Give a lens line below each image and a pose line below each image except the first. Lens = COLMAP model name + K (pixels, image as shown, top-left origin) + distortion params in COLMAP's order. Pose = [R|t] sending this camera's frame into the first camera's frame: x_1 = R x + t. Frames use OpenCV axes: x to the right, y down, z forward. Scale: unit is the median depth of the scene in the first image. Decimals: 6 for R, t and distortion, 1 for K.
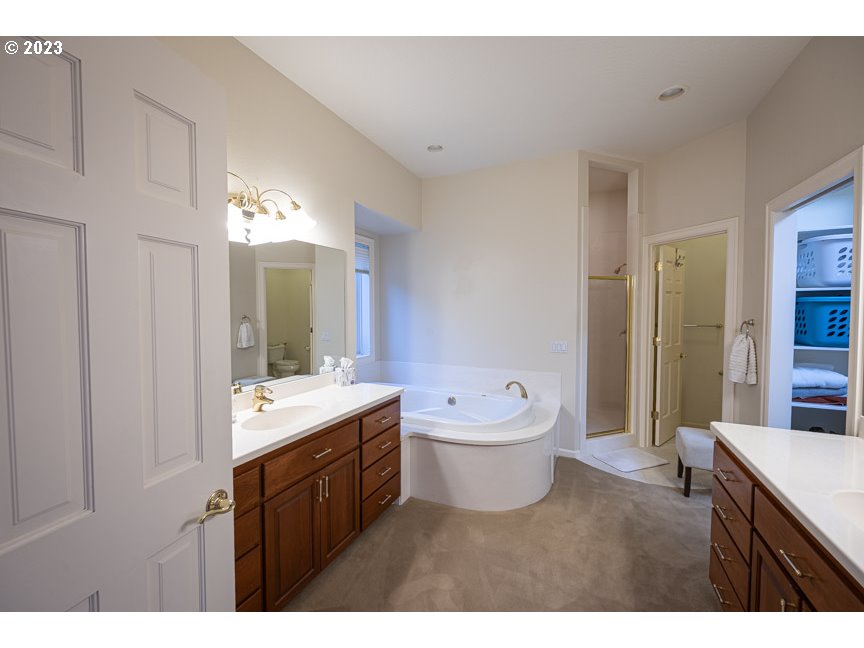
lens RADIAL K [[342.3, 0, 428.6], [0, 342.3, 323.0], [0, 0, 1]] dist [-0.000816, -0.000252]
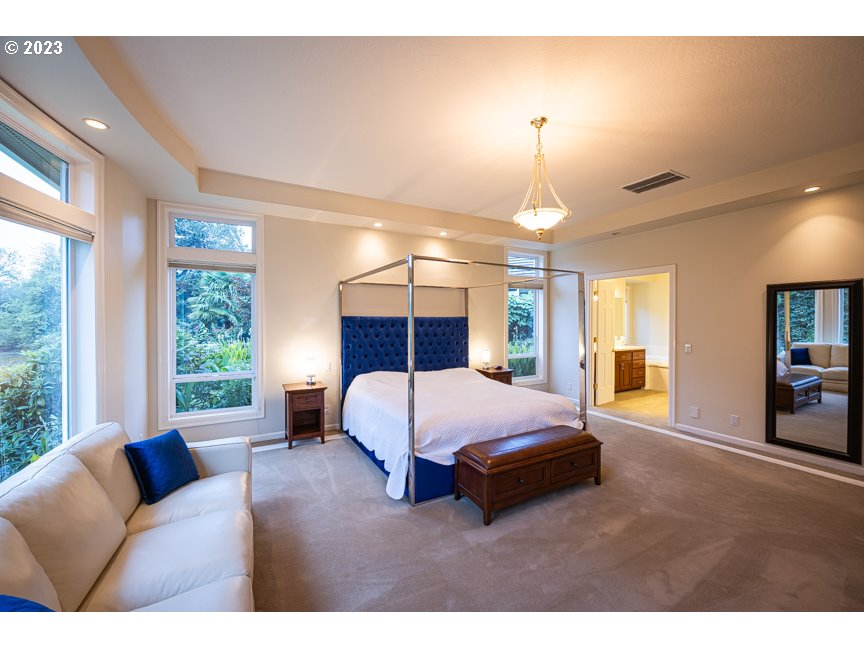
lens RADIAL K [[342.3, 0, 428.6], [0, 342.3, 323.0], [0, 0, 1]] dist [-0.000816, -0.000252]
pose [[0.810707, 0.001370, -0.585451, 0.124356], [-0.017033, 0.999629, -0.021248, 0.085786], [0.585205, 0.027198, 0.810429, -2.435440]]
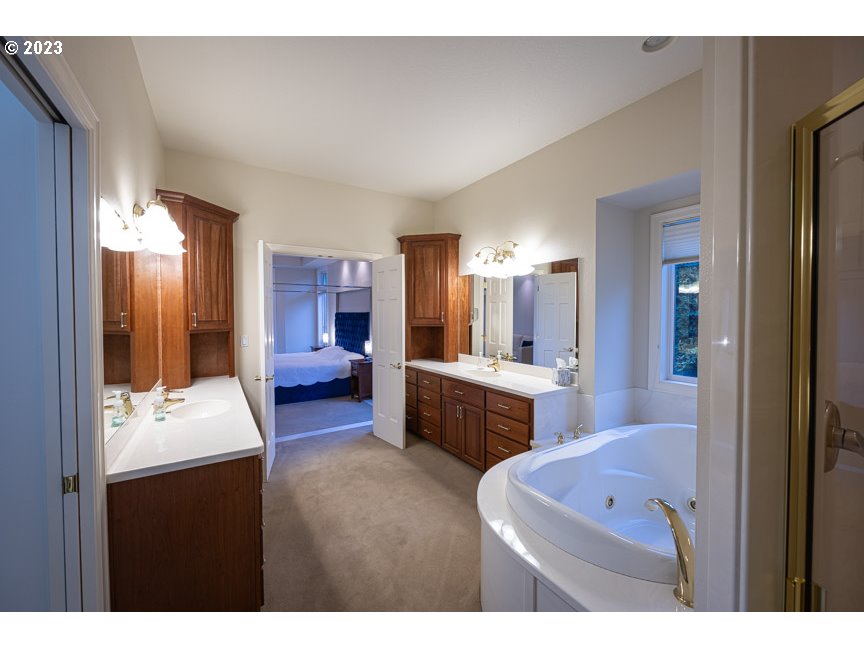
lens RADIAL K [[342.3, 0, 428.6], [0, 342.3, 323.0], [0, 0, 1]] dist [-0.000816, -0.000252]
pose [[-0.534060, 0.017353, -0.845268, 1.055615], [-0.030603, 0.998737, 0.039840, -0.049634], [0.844892, 0.047145, -0.532855, 1.446956]]
